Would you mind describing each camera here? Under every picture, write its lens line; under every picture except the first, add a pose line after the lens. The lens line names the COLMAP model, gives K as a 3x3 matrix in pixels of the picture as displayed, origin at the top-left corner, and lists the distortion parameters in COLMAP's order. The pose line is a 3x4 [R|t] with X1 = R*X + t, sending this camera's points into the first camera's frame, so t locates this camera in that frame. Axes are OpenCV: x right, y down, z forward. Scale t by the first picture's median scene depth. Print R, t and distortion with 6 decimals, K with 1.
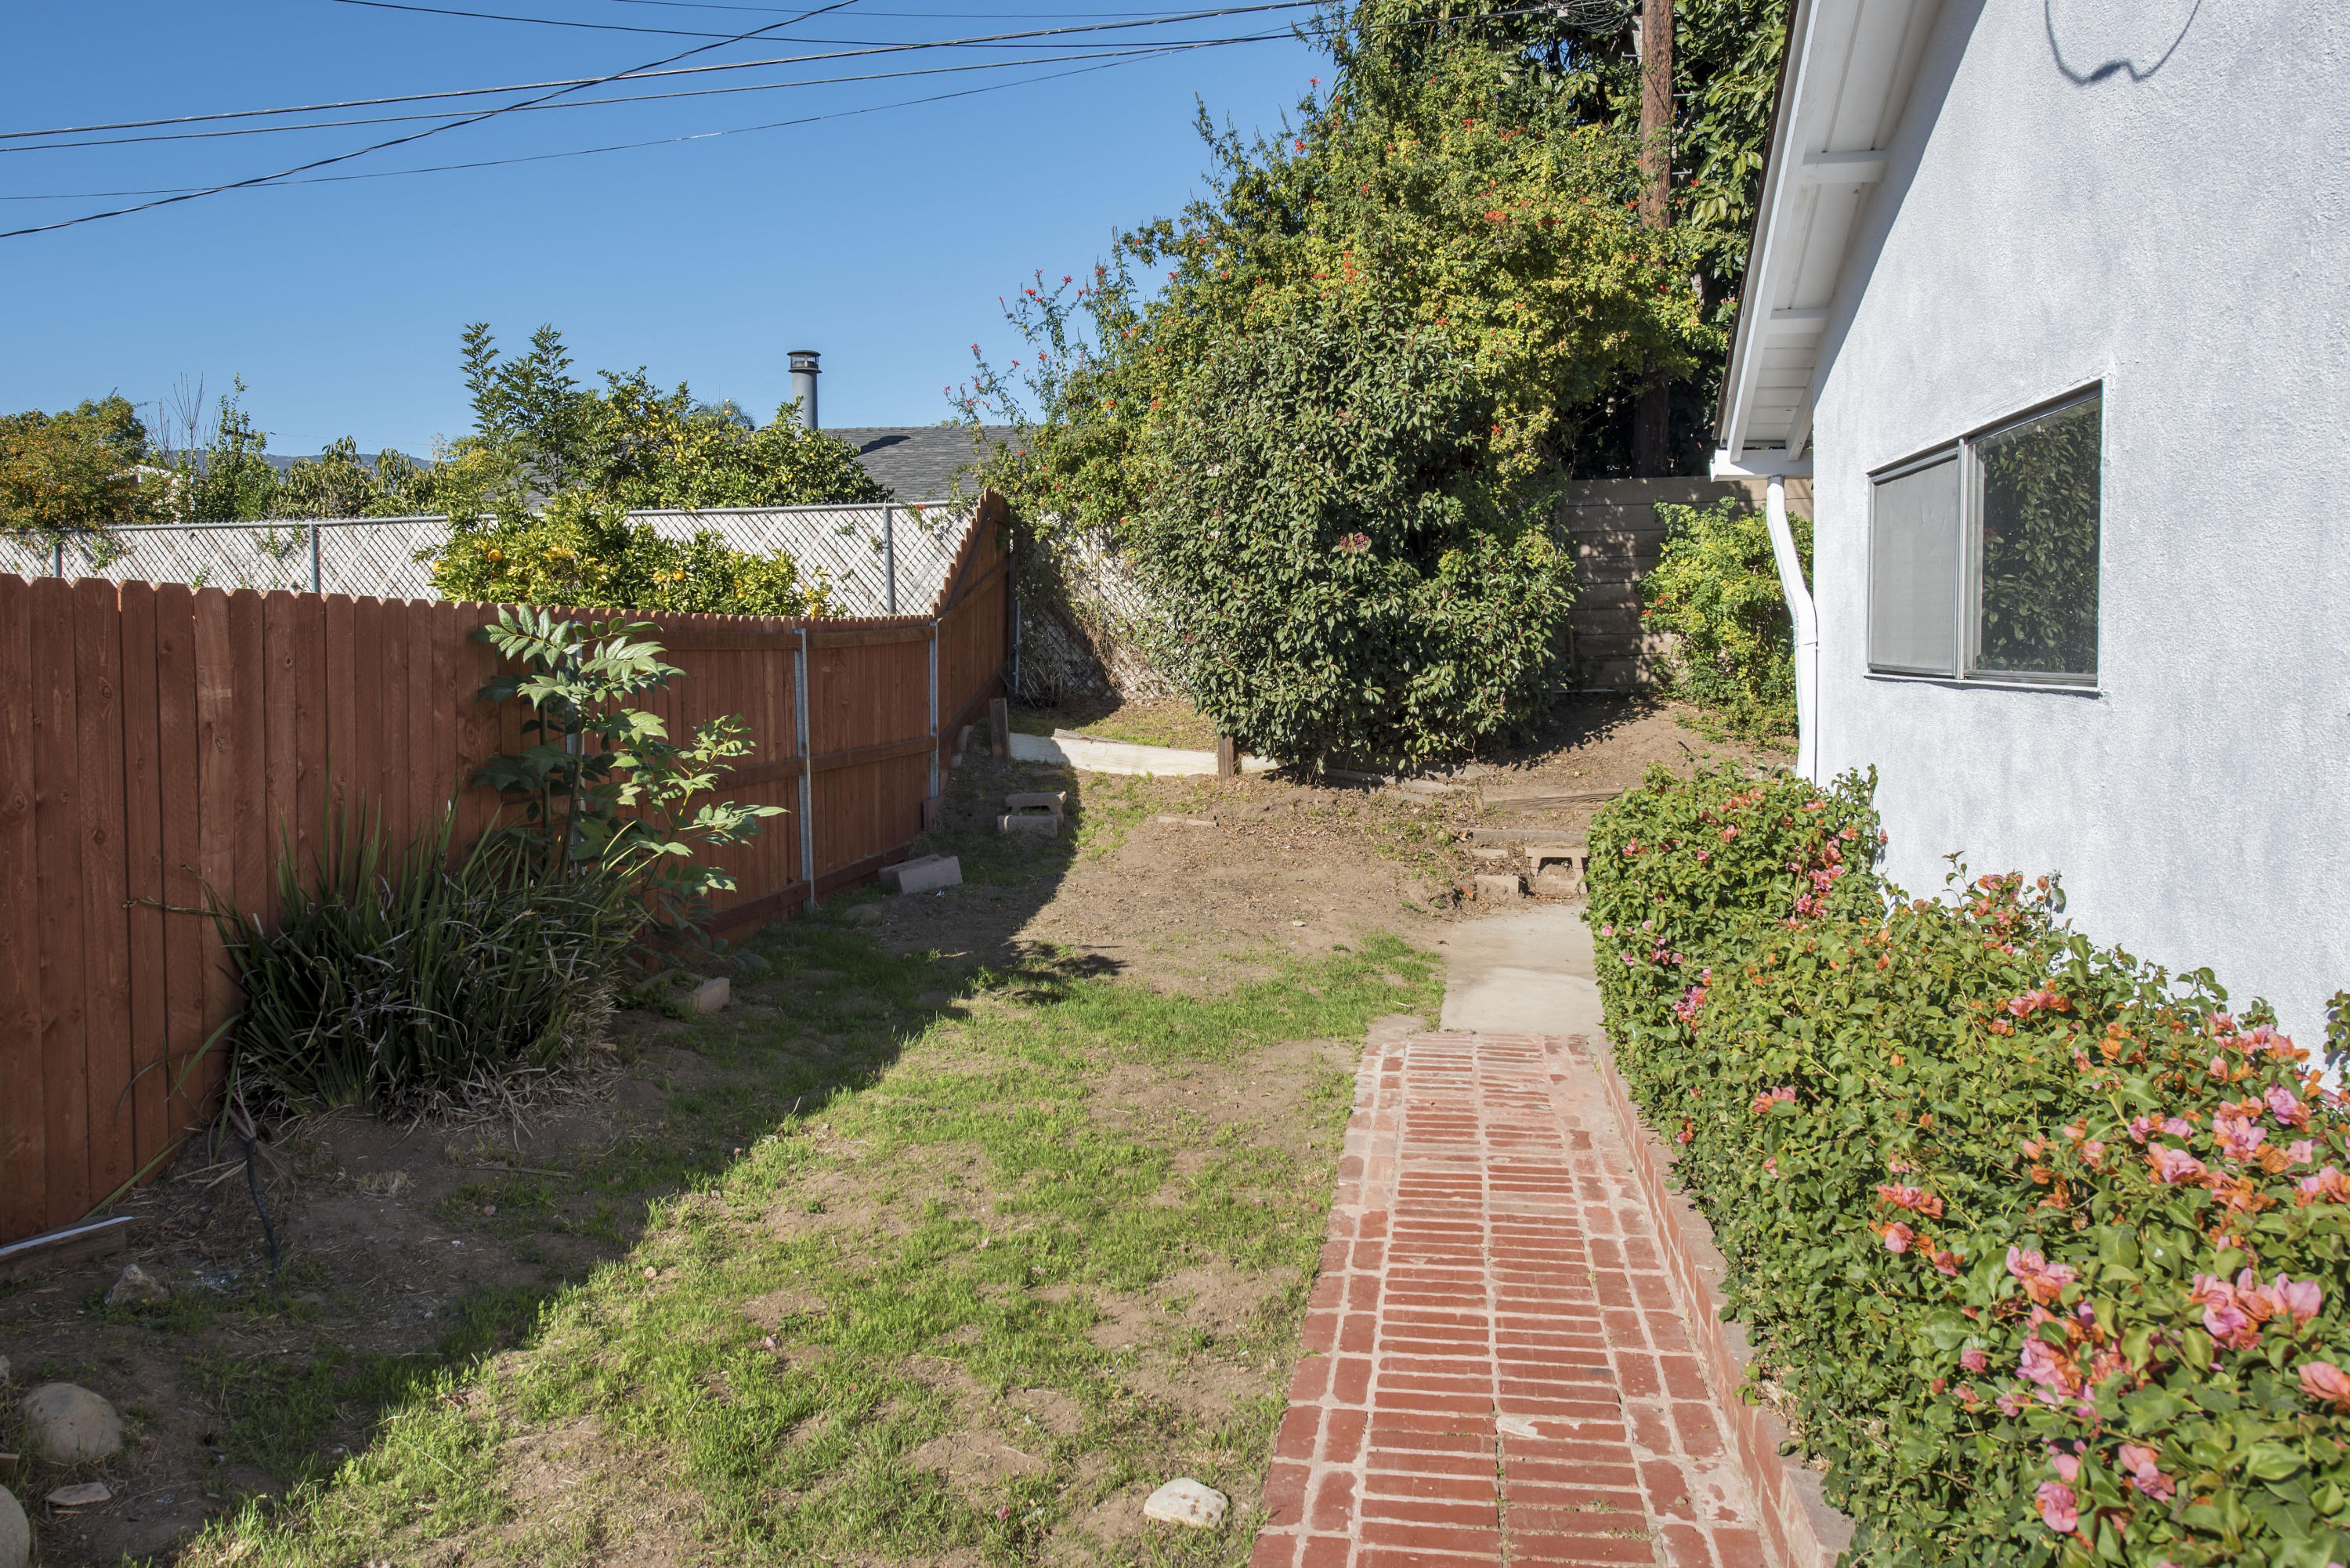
lens RADIAL K [[1617.2, 0, 1179.0], [0, 1617.2, 781.5], [0, 0, 1]] dist [0.002315, 0.000085]
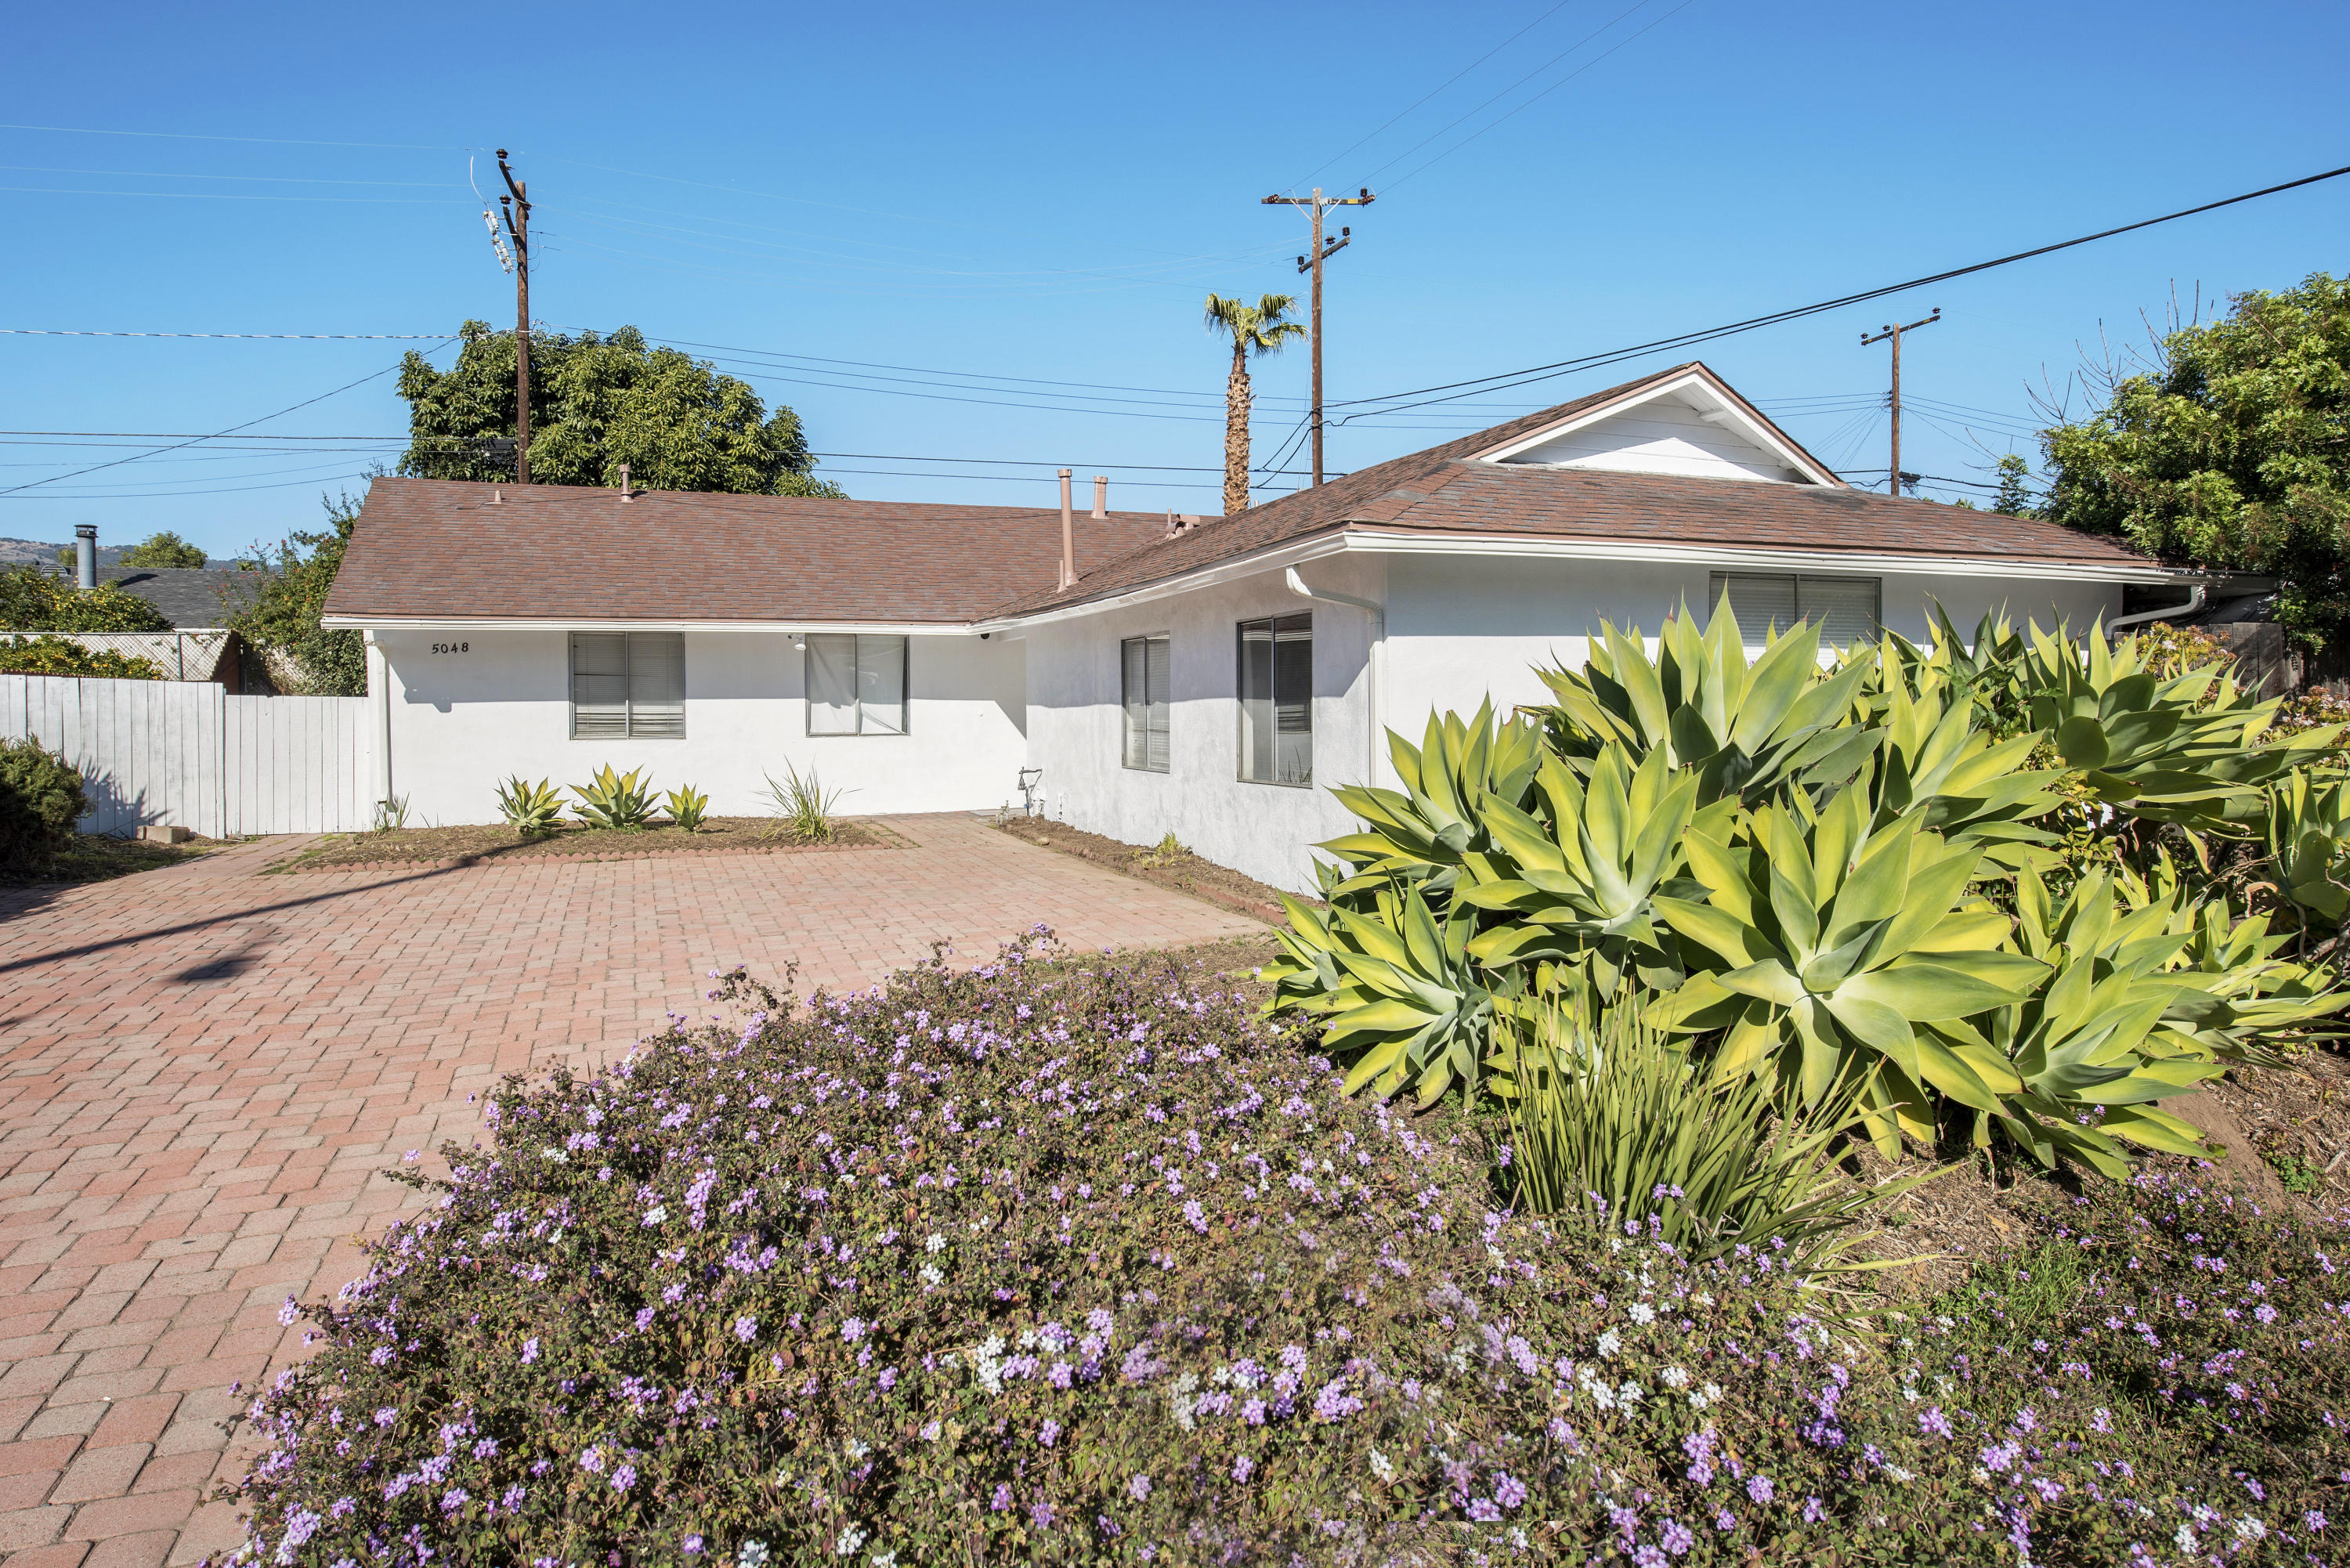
lens RADIAL K [[1384.7, 0, 1174.7], [0, 1384.7, 769.3], [0, 0, 1]] dist [-0.000653, -0.000071]
pose [[0.875684, -0.016833, 0.482590, 0.121372], [0.039147, 0.998577, -0.036203, 0.166539], [-0.481294, 0.050594, 0.875098, -1.540612]]
